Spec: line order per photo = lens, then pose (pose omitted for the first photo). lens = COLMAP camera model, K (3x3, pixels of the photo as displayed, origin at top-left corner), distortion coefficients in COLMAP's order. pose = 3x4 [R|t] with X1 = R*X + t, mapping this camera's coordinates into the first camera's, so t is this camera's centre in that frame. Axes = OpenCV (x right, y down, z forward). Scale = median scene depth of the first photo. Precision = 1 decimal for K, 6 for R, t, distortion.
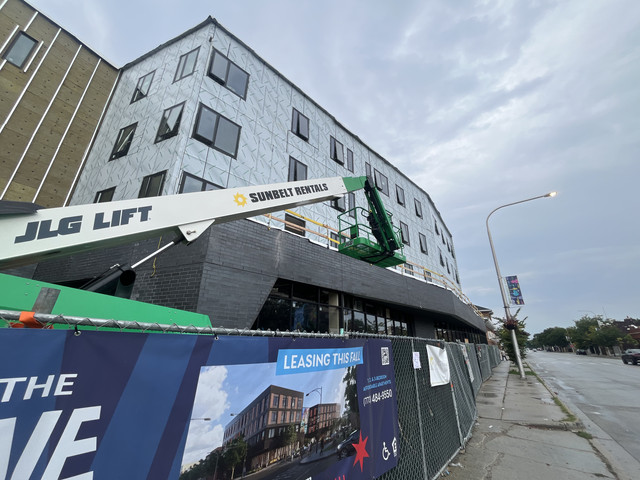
lens RADIAL K [[264.9, 0, 320.0], [0, 264.9, 240.0], [0, 0, 1]] dist [-0.002020, -0.000062]
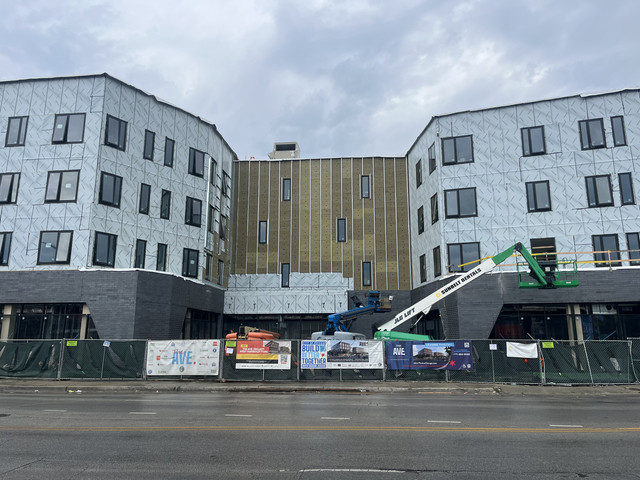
lens RADIAL K [[474.0, 0, 320.0], [0, 474.0, 240.0], [0, 0, 1]] dist [-0.000226, 0.000818]
pose [[0.470211, -0.196861, -0.860318, 1.315549], [0.328237, 0.943887, -0.036585, -0.342923], [0.819245, -0.265185, 0.508443, -0.911470]]
